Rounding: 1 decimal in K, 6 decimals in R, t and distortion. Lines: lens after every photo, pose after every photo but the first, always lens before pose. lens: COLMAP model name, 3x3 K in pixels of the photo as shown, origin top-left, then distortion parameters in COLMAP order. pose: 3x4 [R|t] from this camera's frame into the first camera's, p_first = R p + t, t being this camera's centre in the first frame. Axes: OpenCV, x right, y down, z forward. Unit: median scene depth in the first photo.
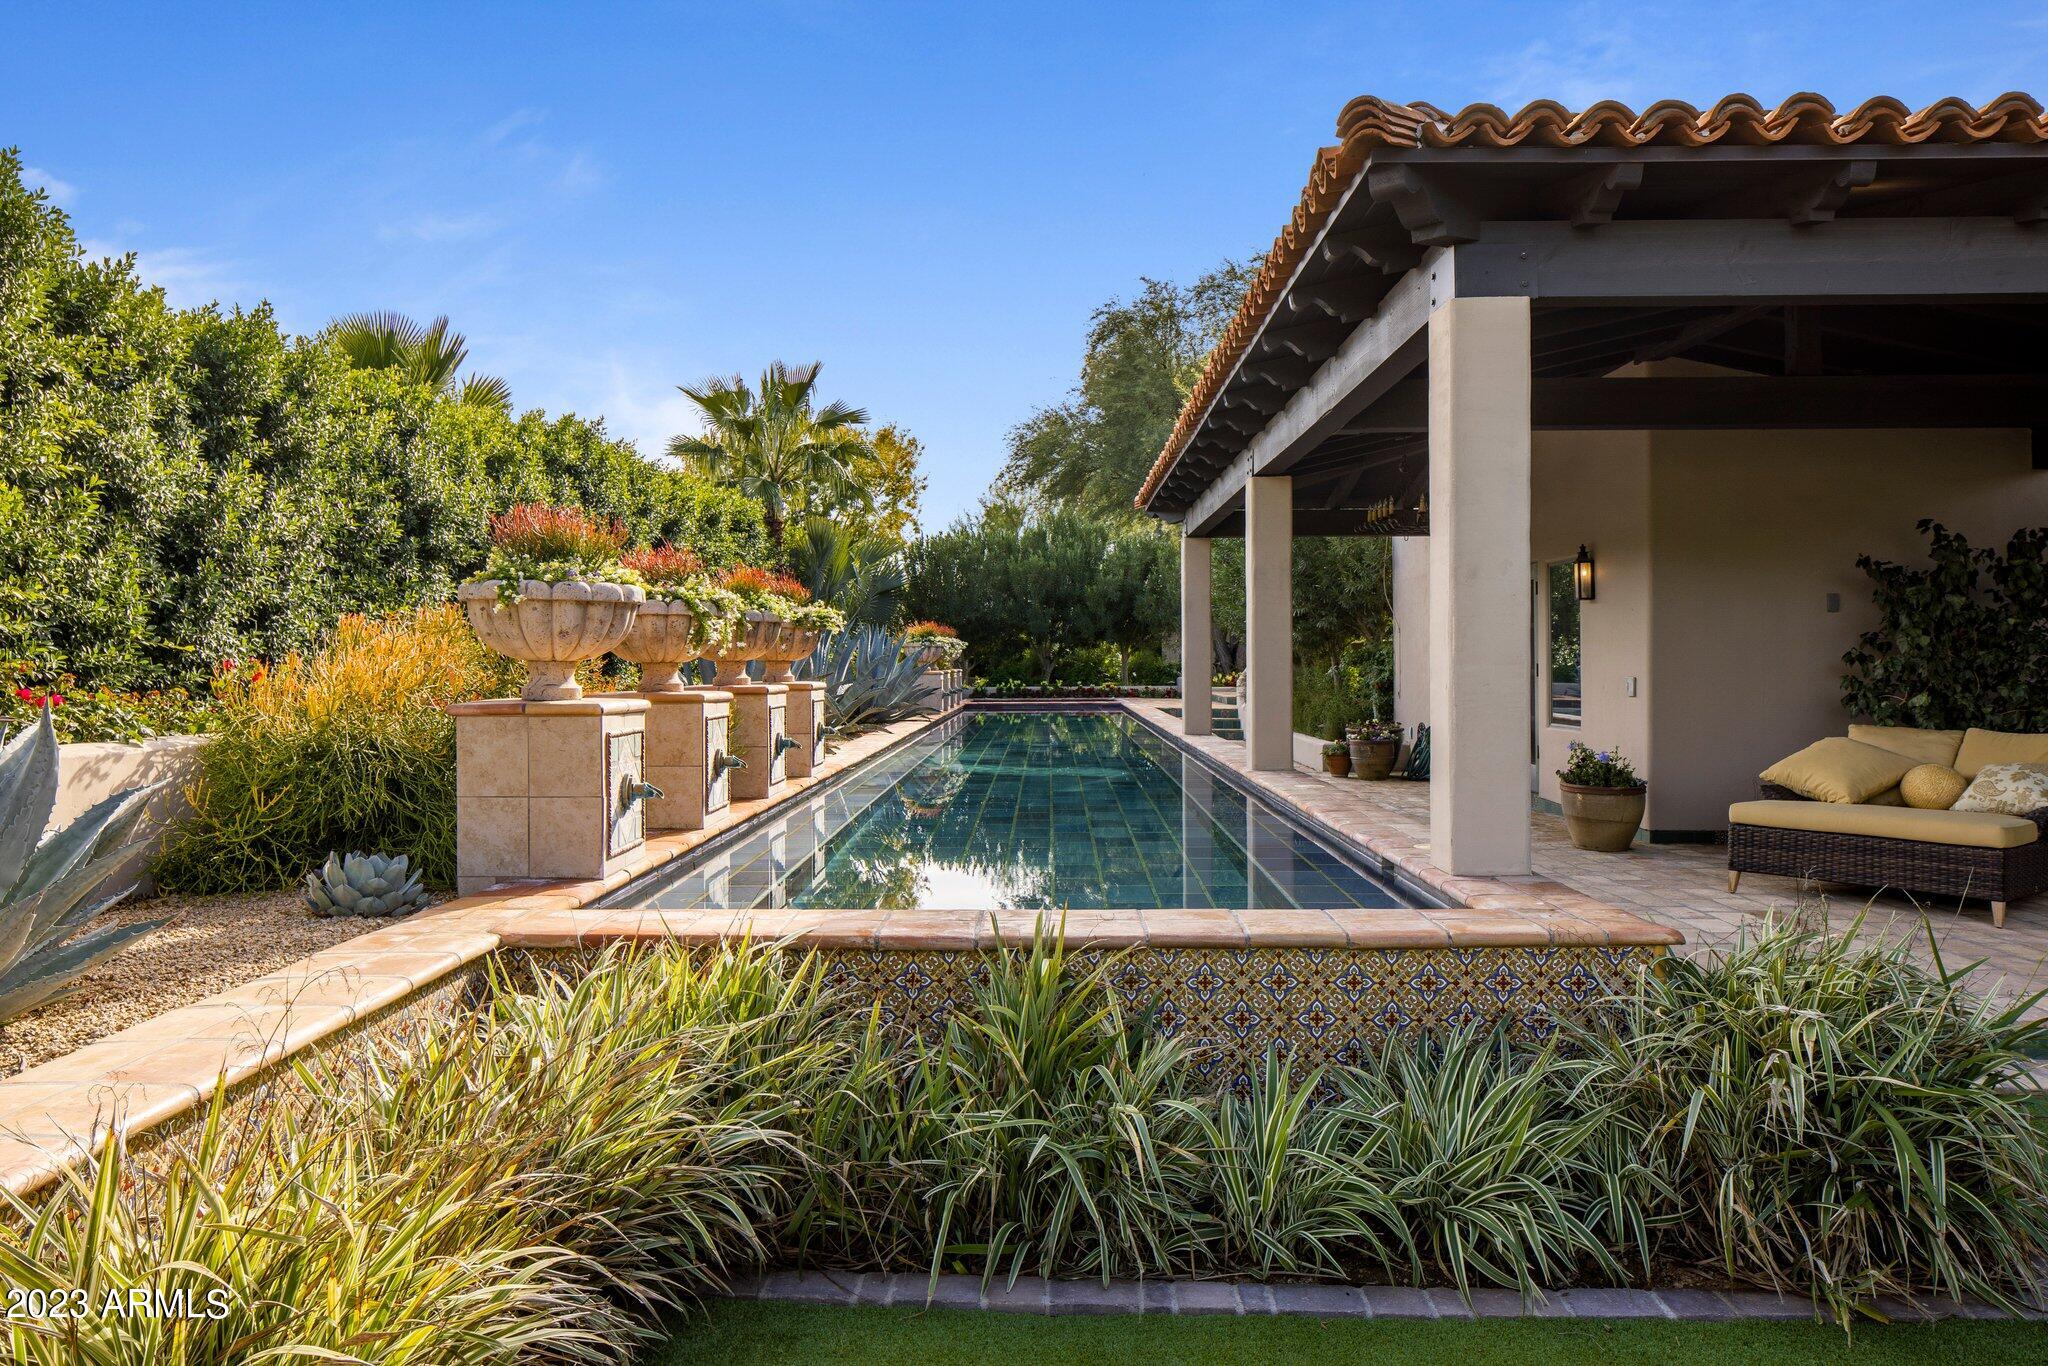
lens RADIAL K [[1393.7, 0, 1017.8], [0, 1393.7, 672.4], [0, 0, 1]] dist [-0.011699, 0.002520]
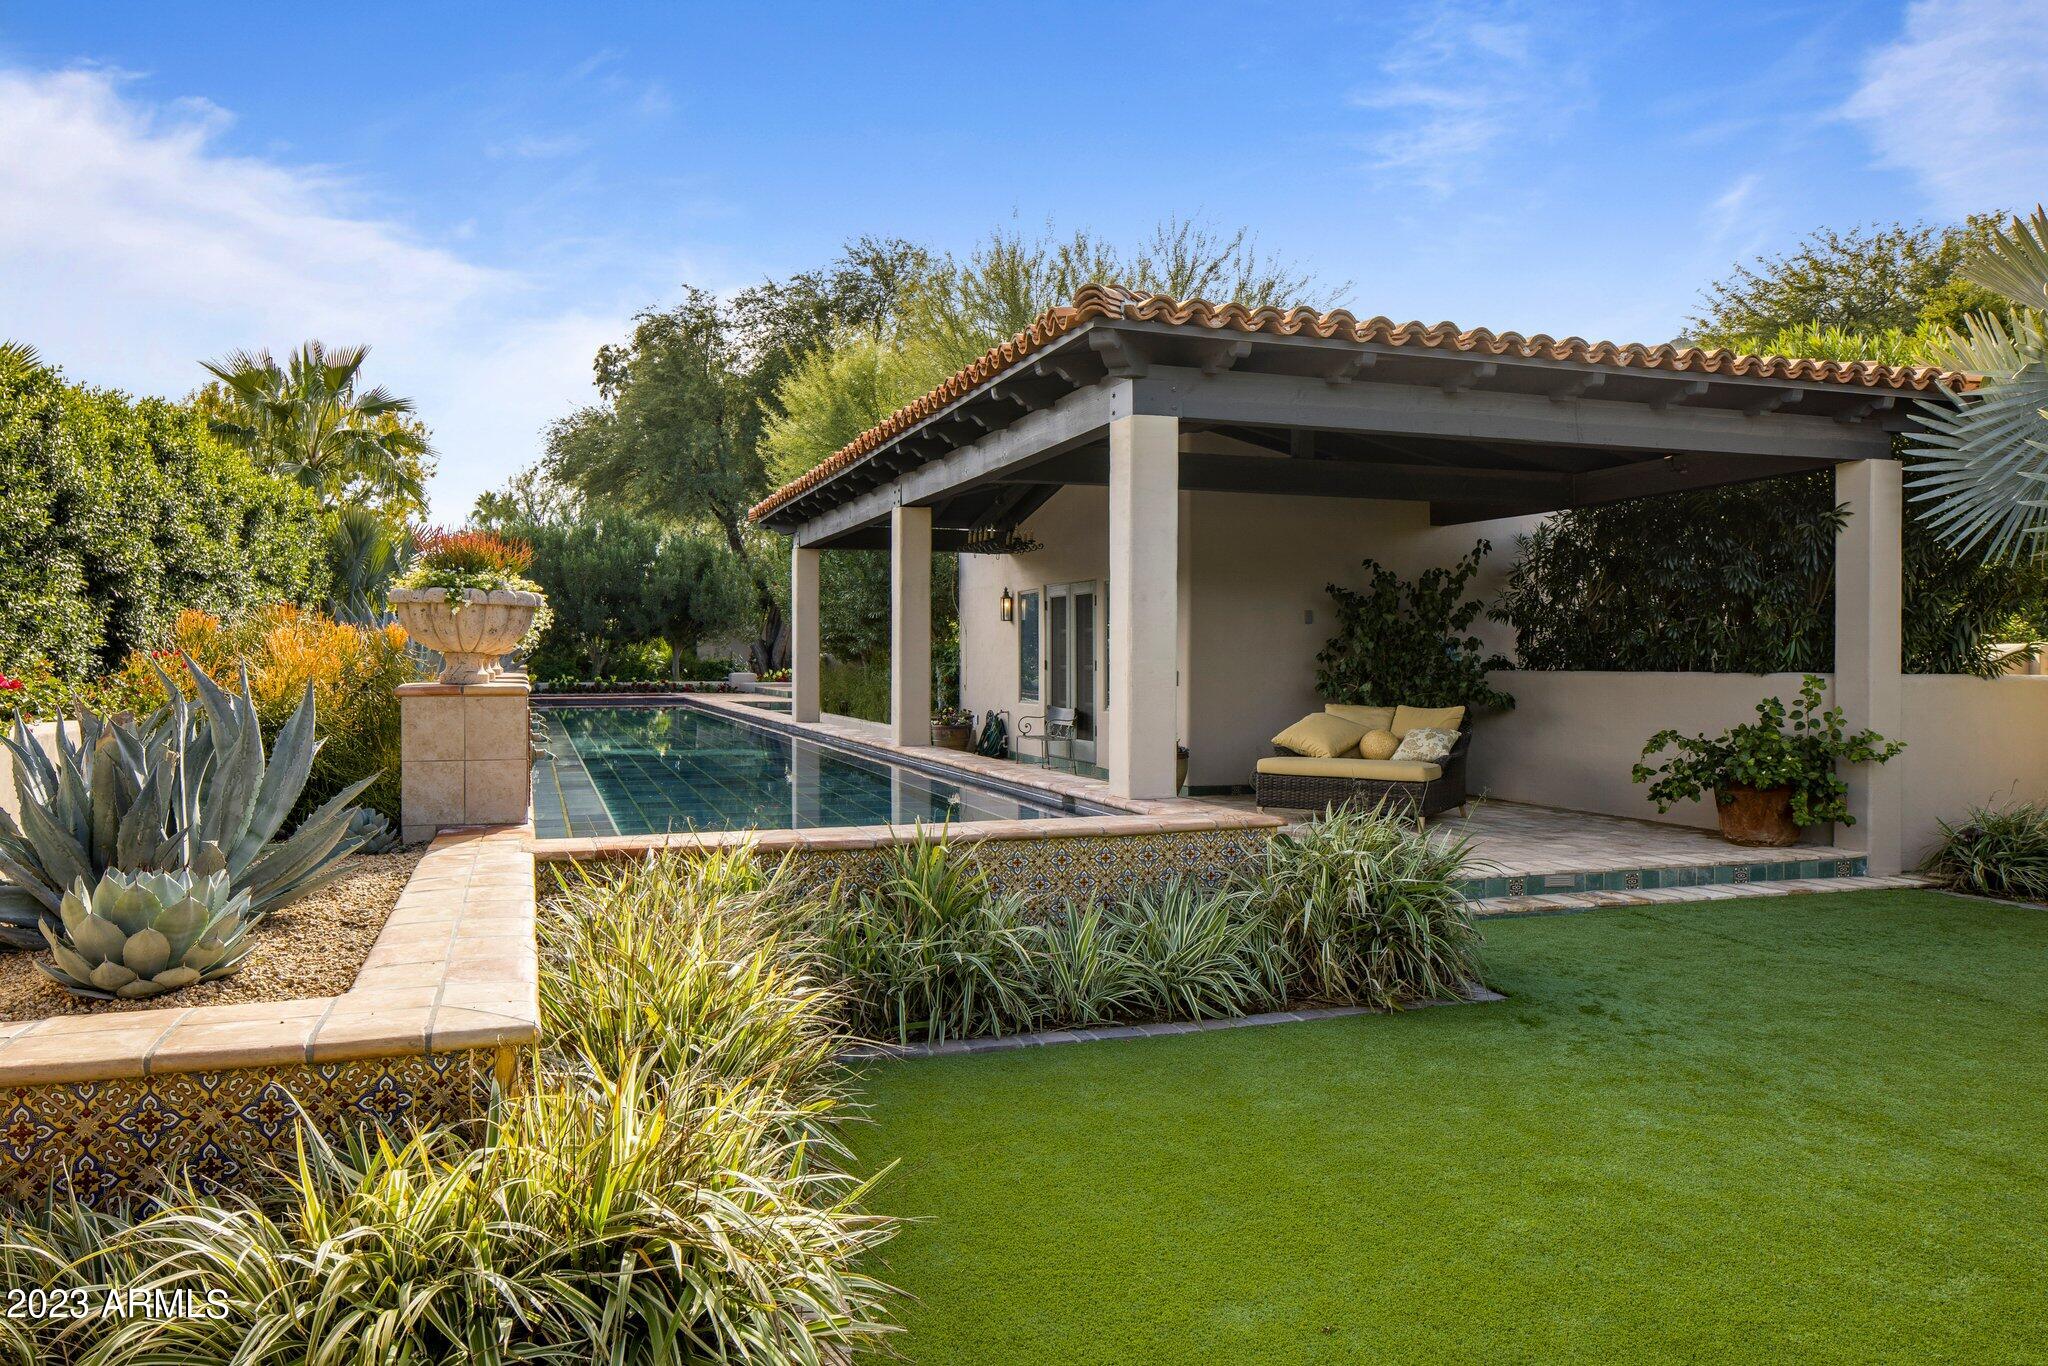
lens RADIAL K [[1393.7, 0, 1025.4], [0, 1393.7, 682.5], [0, 0, 1]] dist [-0.011699, 0.002520]
pose [[0.932115, -0.000880, 0.362162, -0.217716], [-0.002242, 0.999964, 0.008198, 0.005069], [-0.362156, -0.008454, 0.932079, -0.231610]]
